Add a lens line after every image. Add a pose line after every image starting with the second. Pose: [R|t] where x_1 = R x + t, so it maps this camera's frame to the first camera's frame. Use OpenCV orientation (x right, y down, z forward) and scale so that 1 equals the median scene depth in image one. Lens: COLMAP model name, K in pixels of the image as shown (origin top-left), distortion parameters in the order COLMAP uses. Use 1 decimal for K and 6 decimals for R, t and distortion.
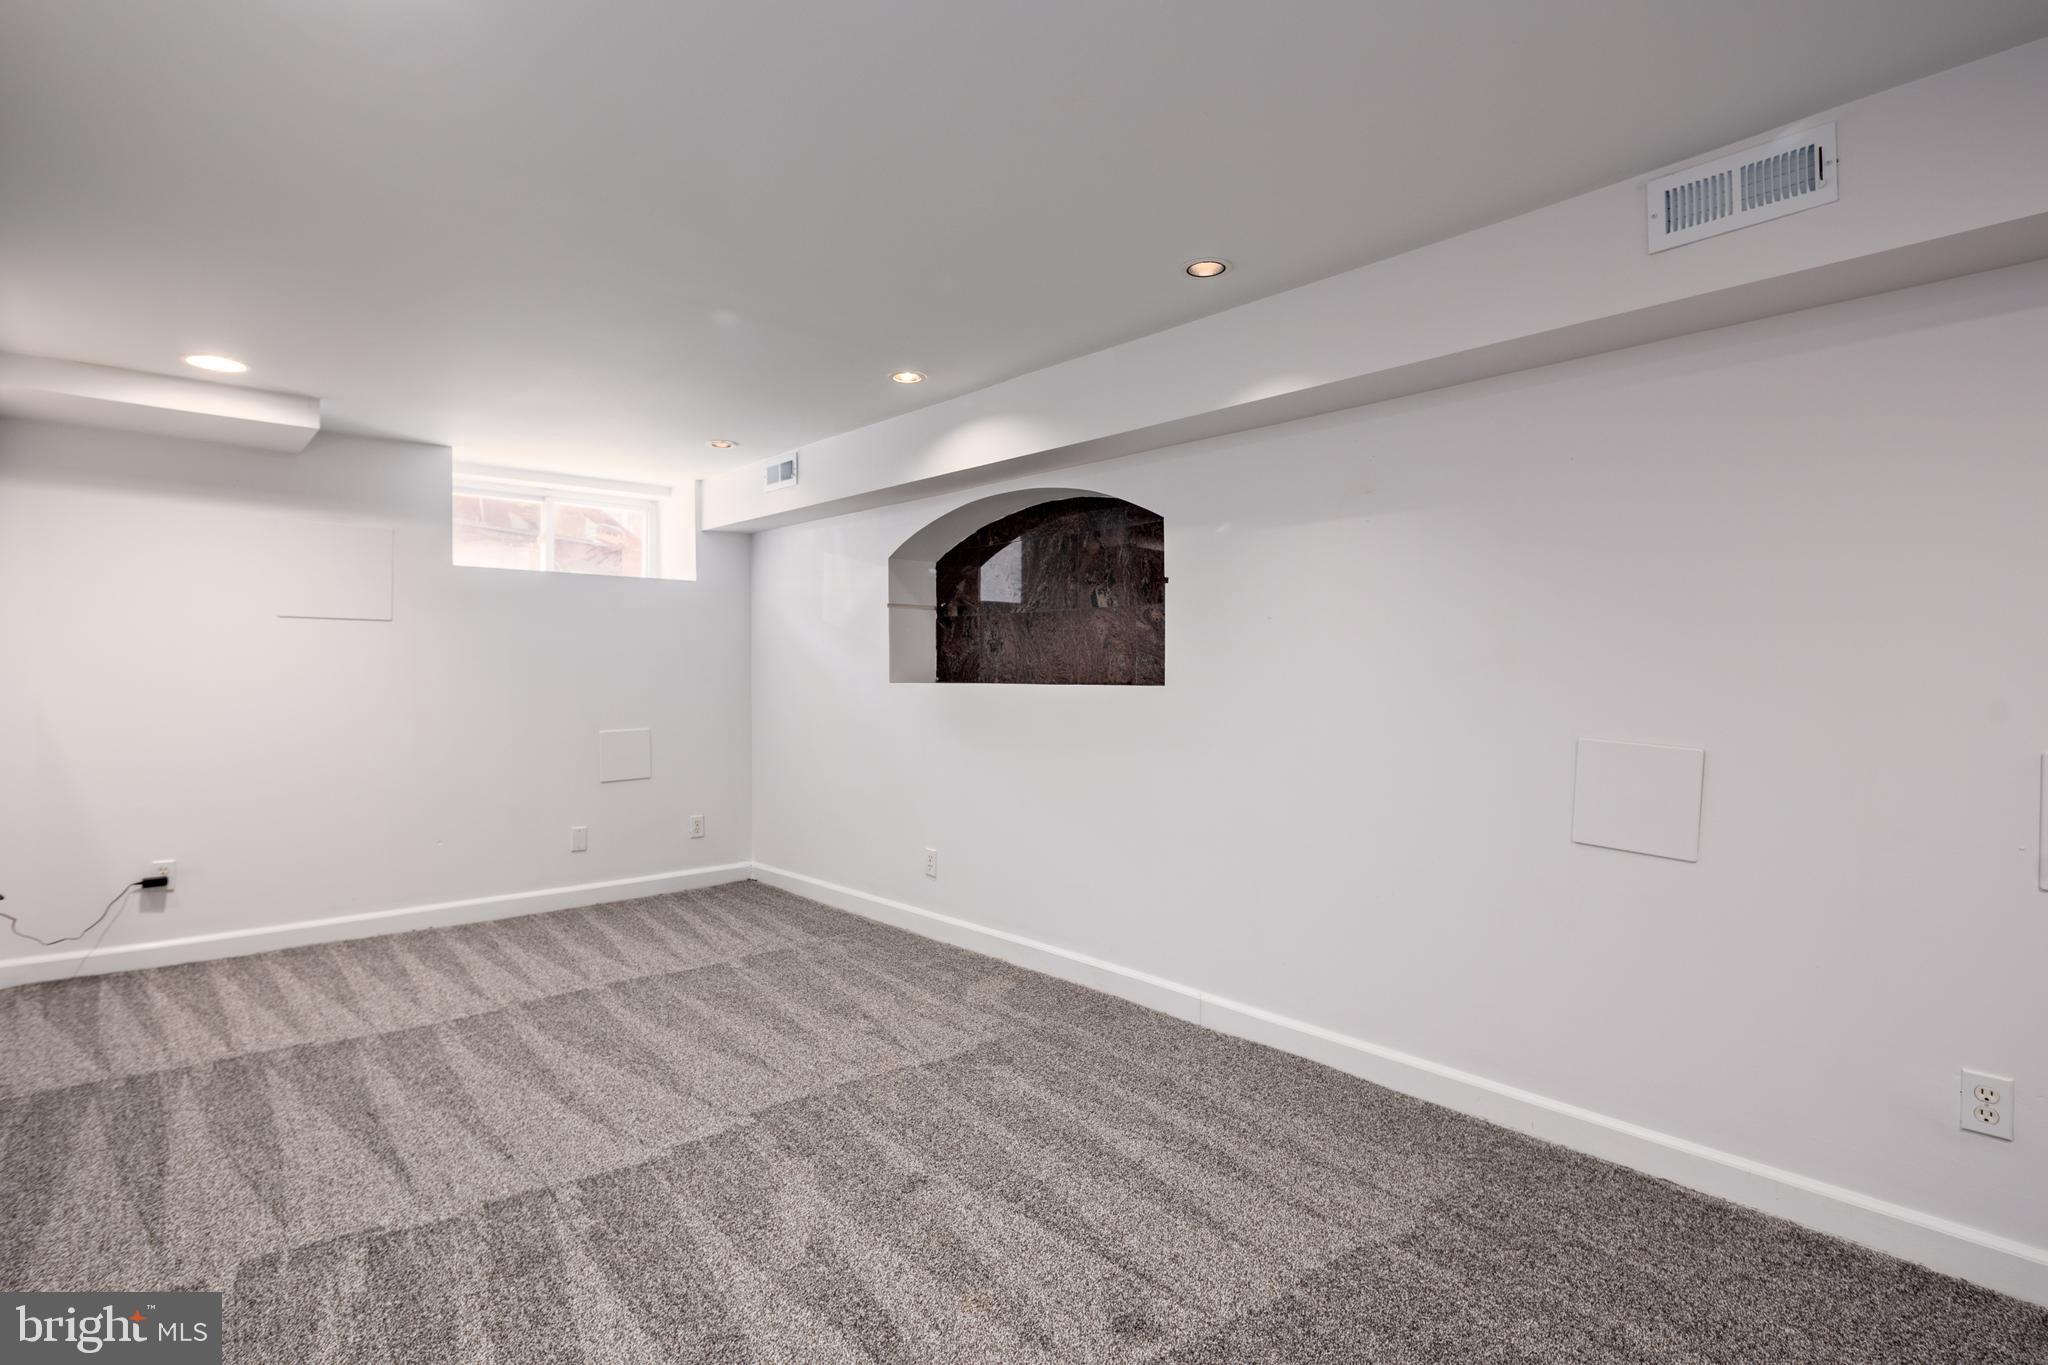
lens RADIAL K [[993.3, 0, 1024.1], [0, 993.3, 683.2], [0, 0, 1]] dist [0.000161, -0.003202]
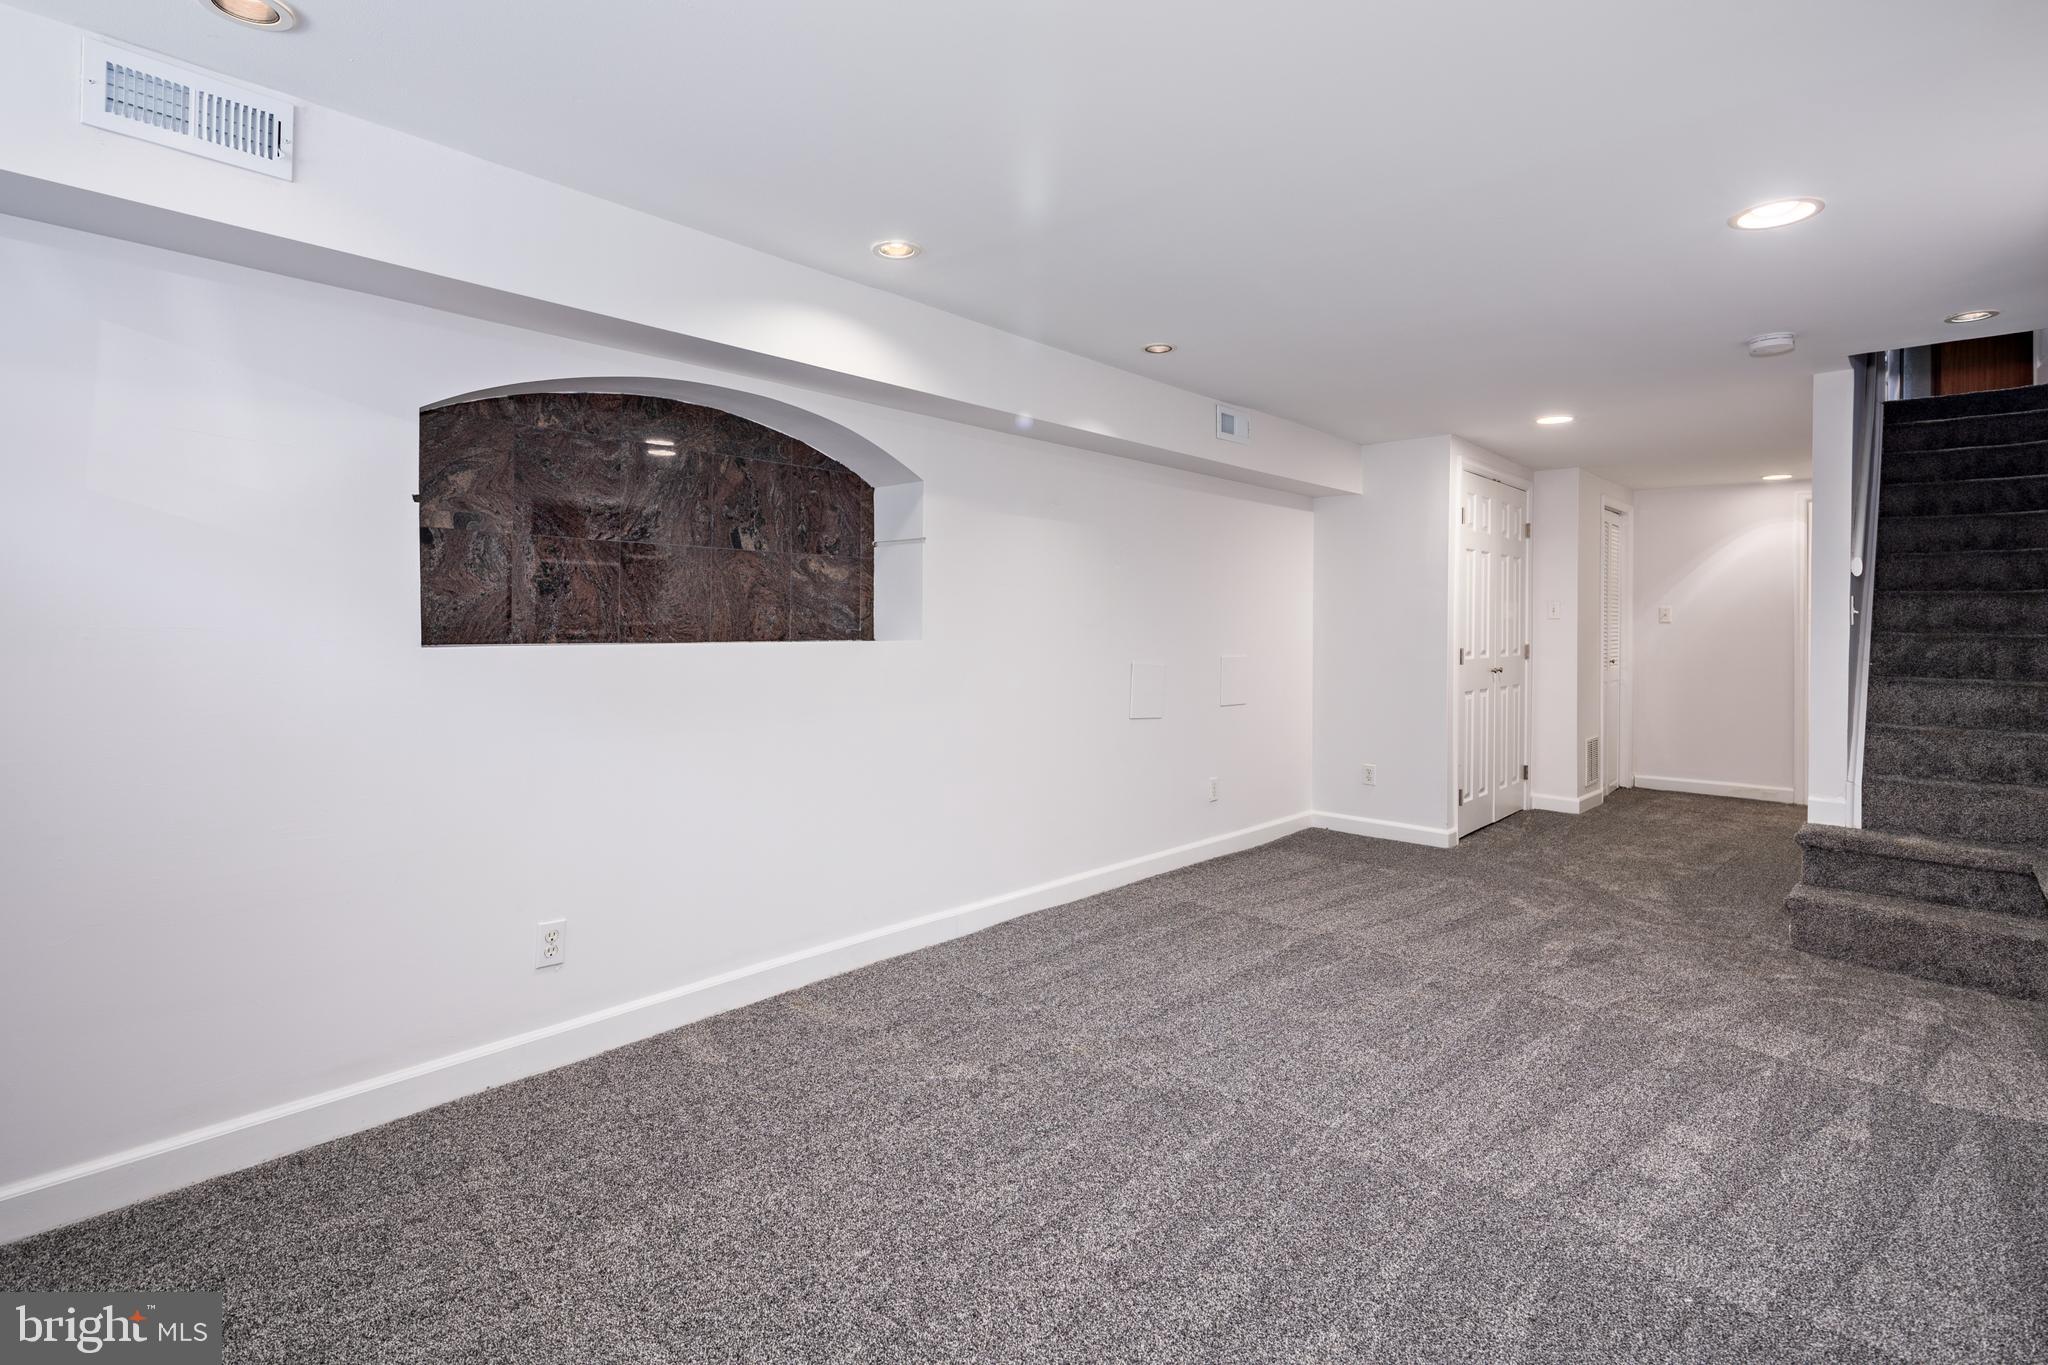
lens RADIAL K [[993.3, 0, 1020.1], [0, 993.3, 626.6], [0, 0, 1]] dist [0.000161, -0.003202]
pose [[-0.092207, 0.000075, 0.995740, -0.781099], [0.008977, 0.999959, 0.000756, -0.009439], [-0.995699, 0.009008, -0.092204, 0.840961]]
